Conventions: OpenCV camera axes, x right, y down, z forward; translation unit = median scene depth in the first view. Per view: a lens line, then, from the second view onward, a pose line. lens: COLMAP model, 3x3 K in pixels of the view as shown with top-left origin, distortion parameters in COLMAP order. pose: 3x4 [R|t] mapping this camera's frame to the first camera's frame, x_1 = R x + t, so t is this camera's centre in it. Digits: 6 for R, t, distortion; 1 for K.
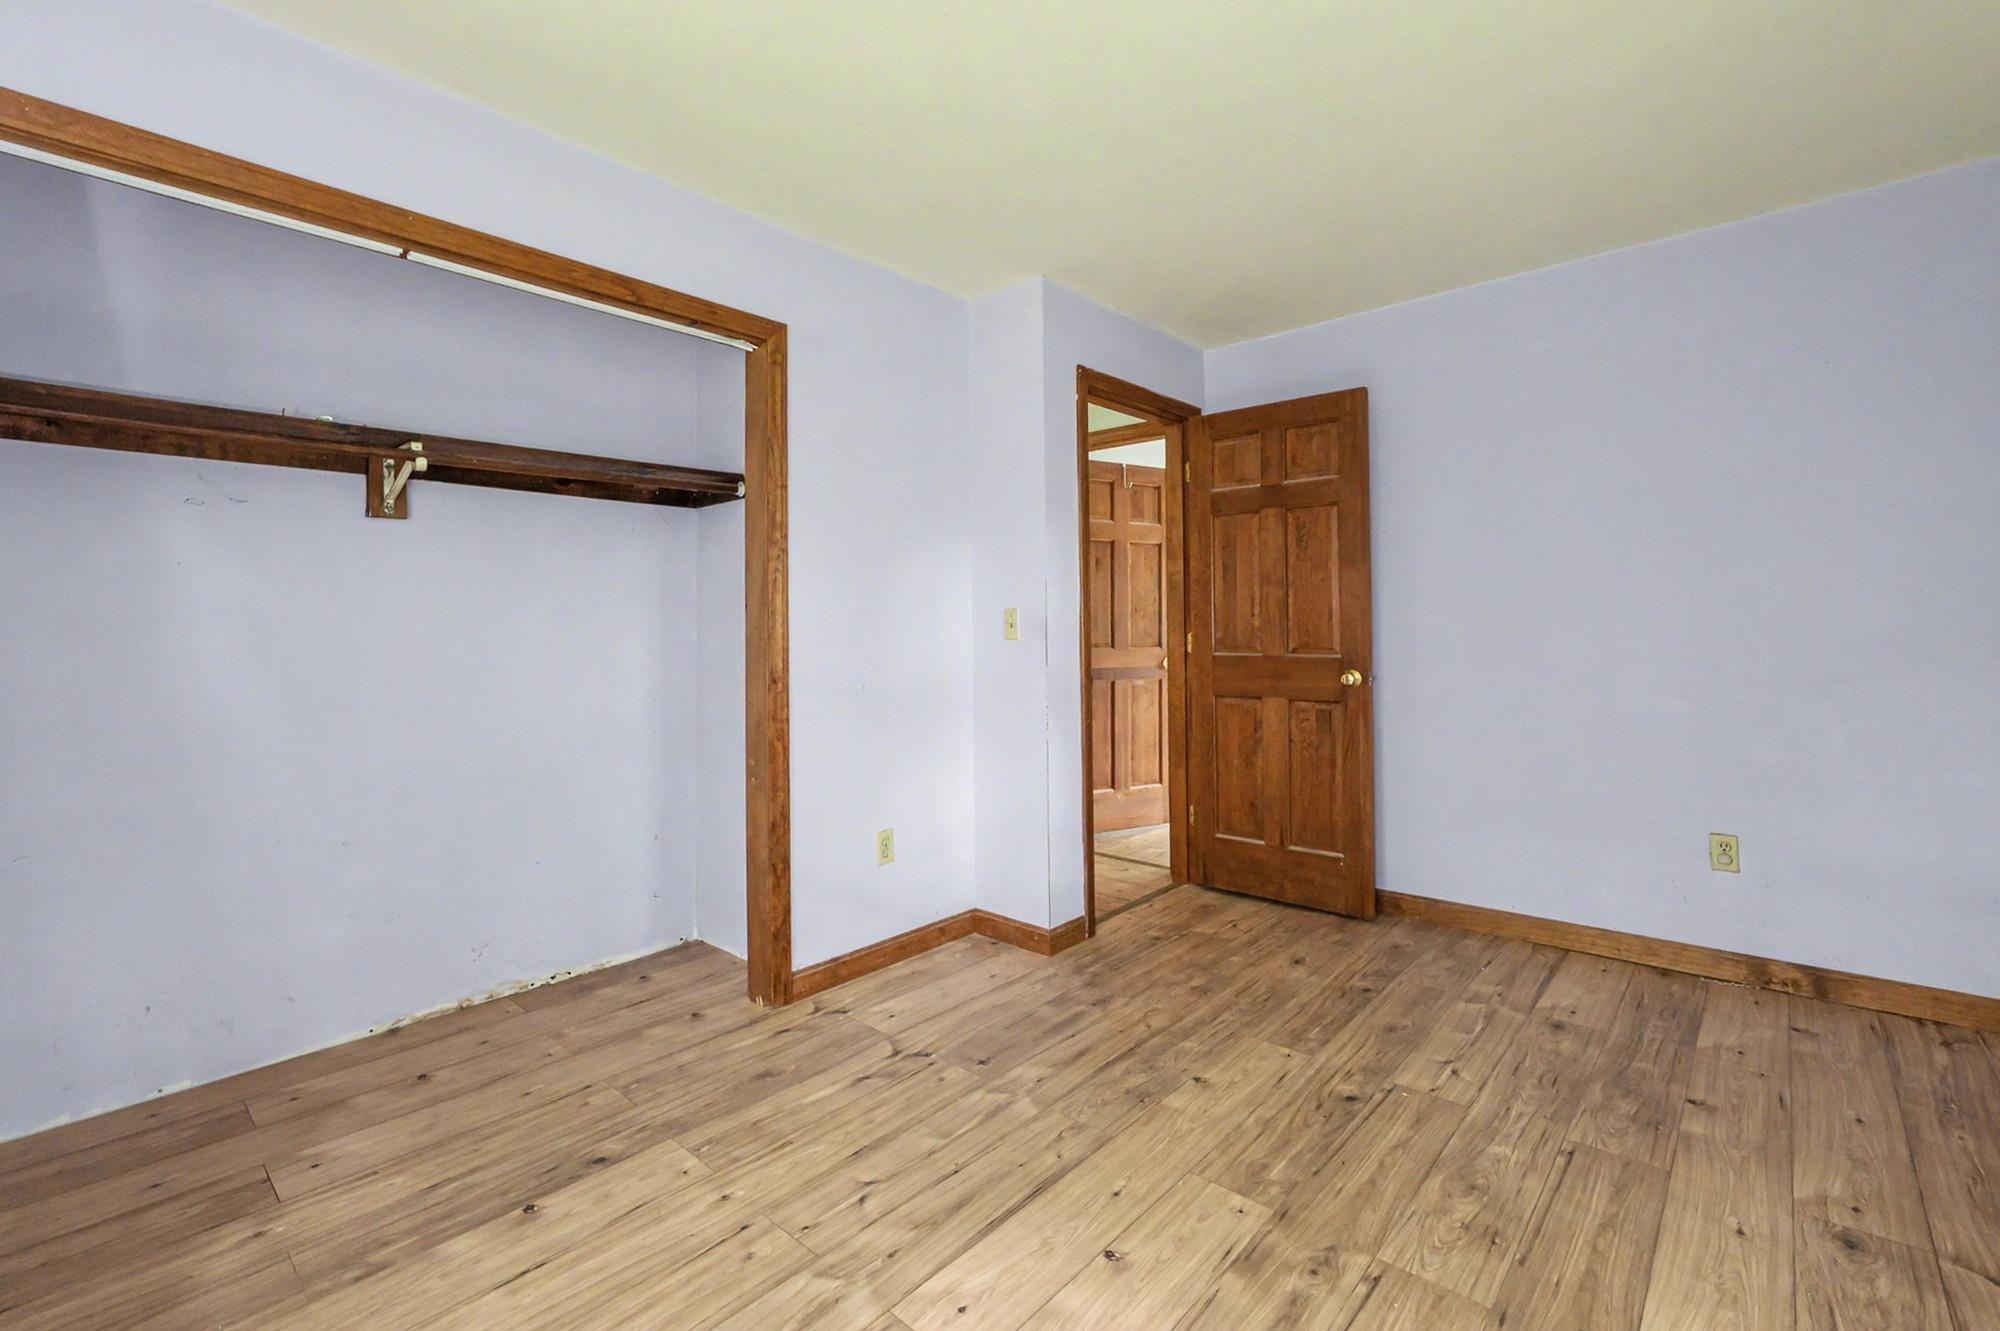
lens RADIAL K [[874.0, 0, 989.8], [0, 874.0, 635.2], [0, 0, 1]] dist [-0.000693, -0.000149]
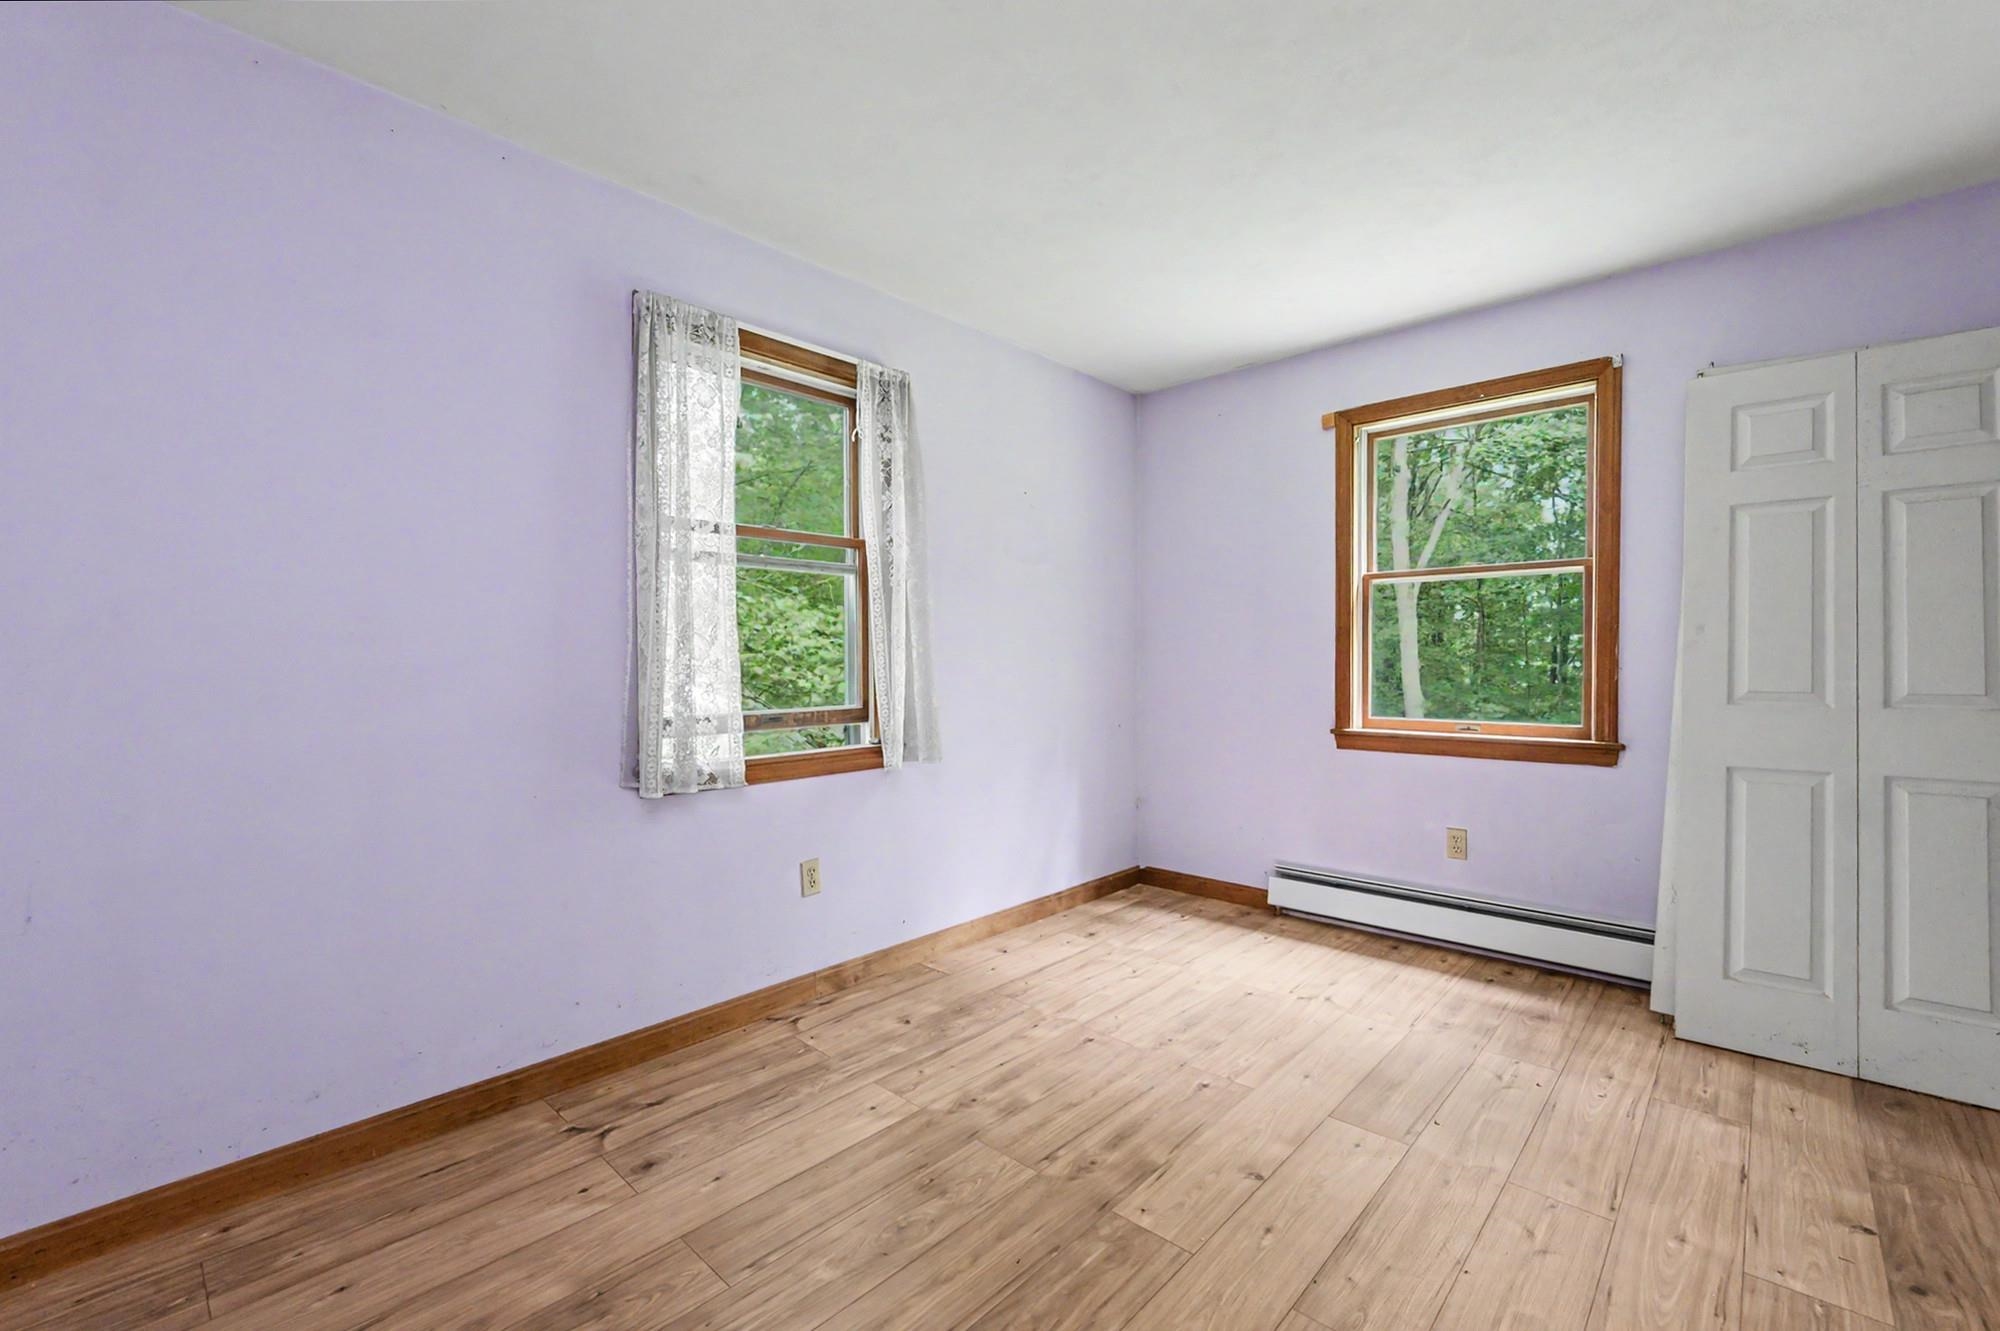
lens RADIAL K [[845.7, 0, 1000.0], [0, 845.7, 665.5], [0, 0, 1]] dist [0.000533, -0.000131]
pose [[-0.999819, 0.015727, -0.010664, 0.404037], [0.015563, 0.999761, 0.015341, -0.005932], [0.010903, 0.015173, -0.999825, 1.758176]]
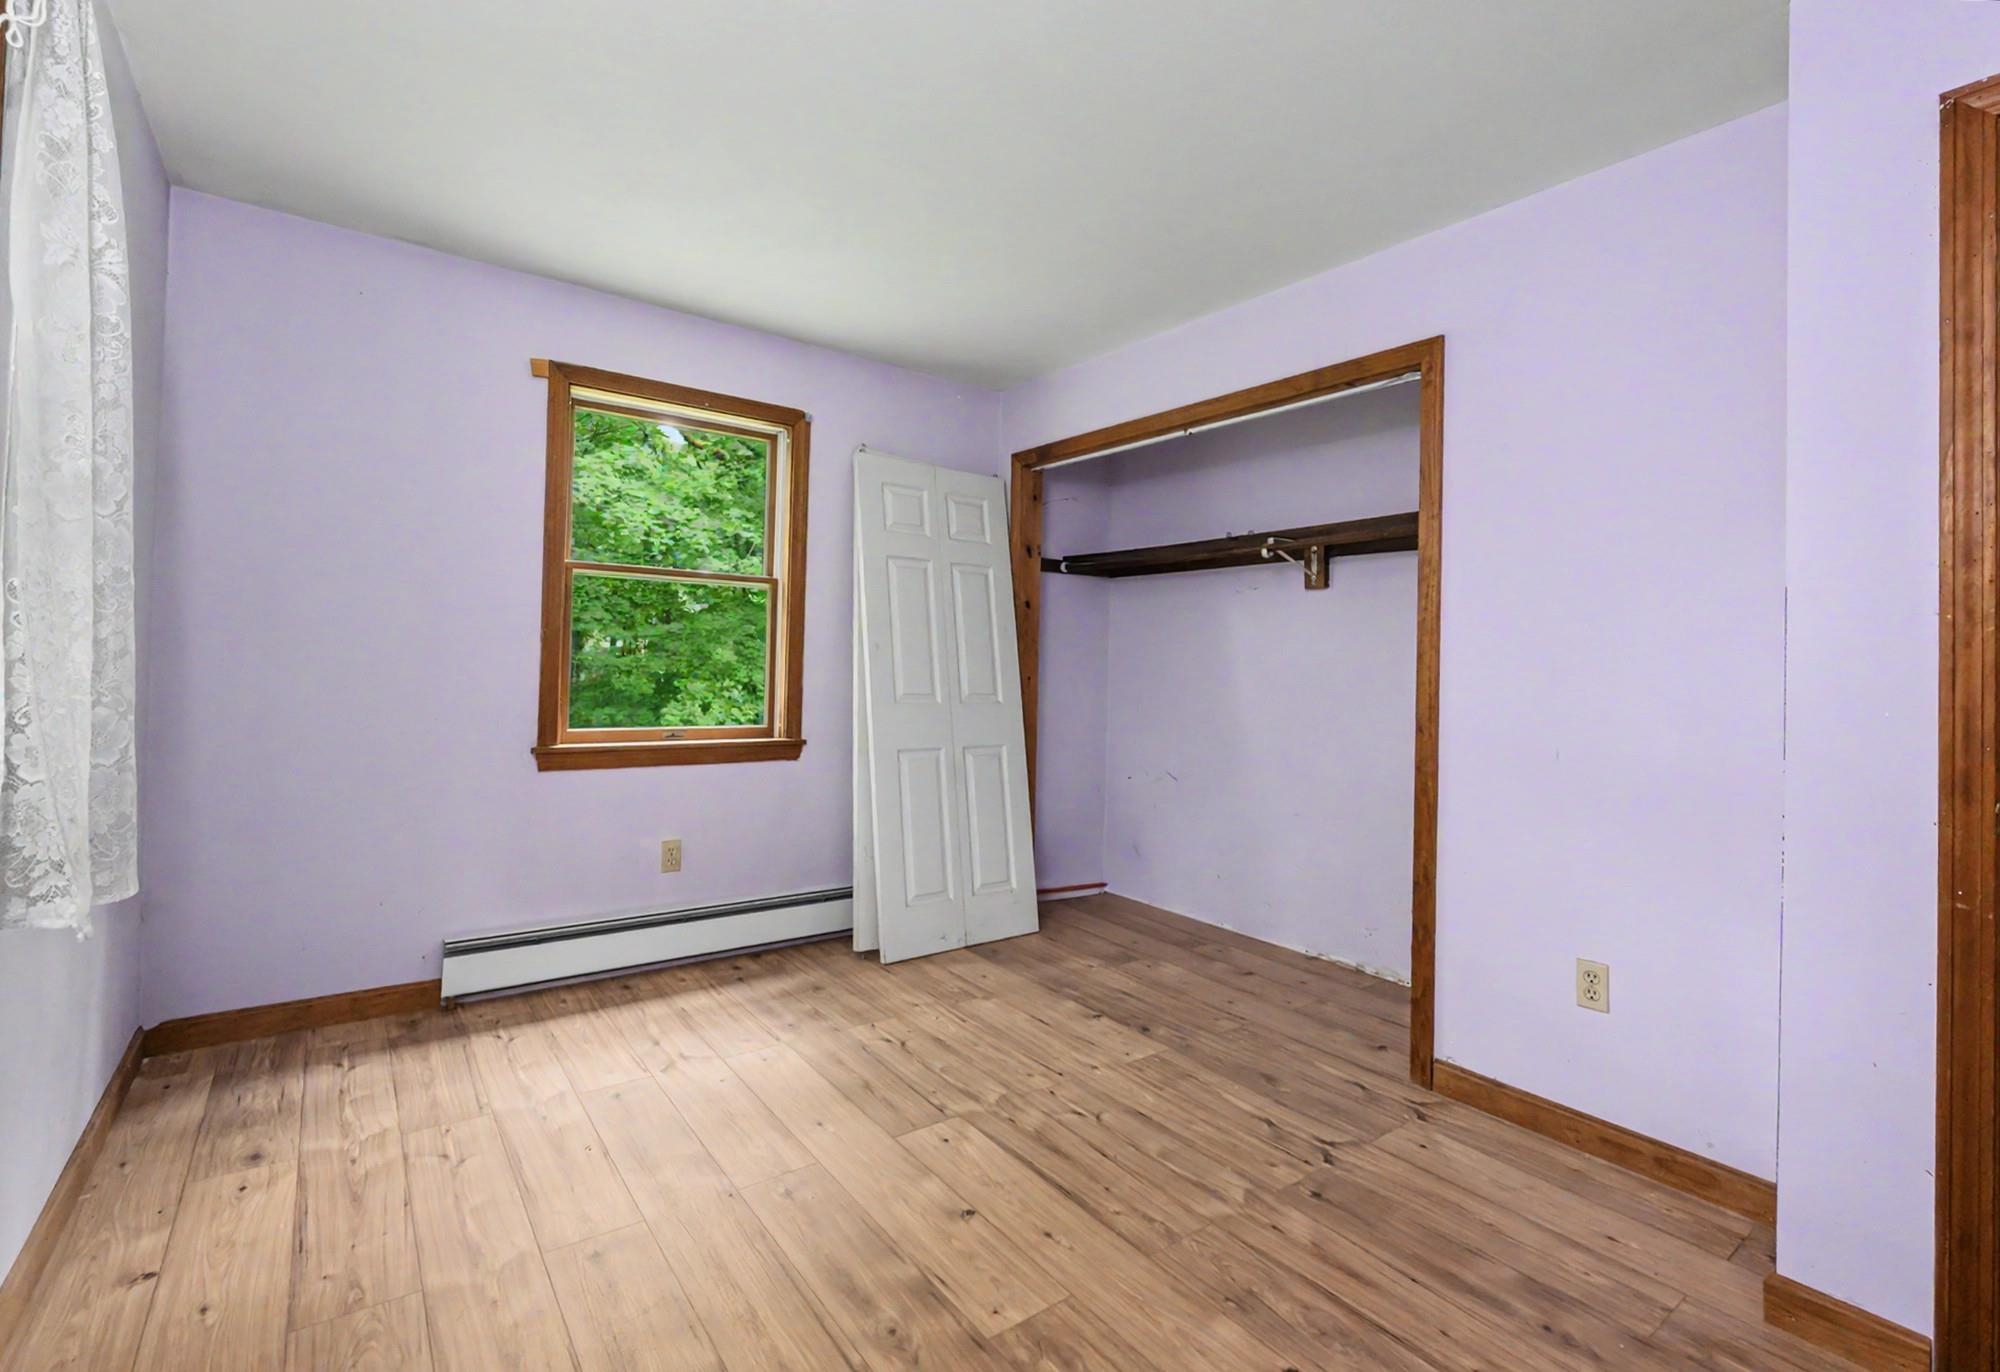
lens RADIAL K [[887.2, 0, 1007.8], [0, 887.2, 654.1], [0, 0, 1]] dist [-0.000489, -0.000949]
pose [[-0.185816, -0.007495, -0.982556, 1.045728], [-0.028061, 0.999604, -0.002318, -0.013548], [0.982184, 0.027141, -0.185952, 1.025725]]
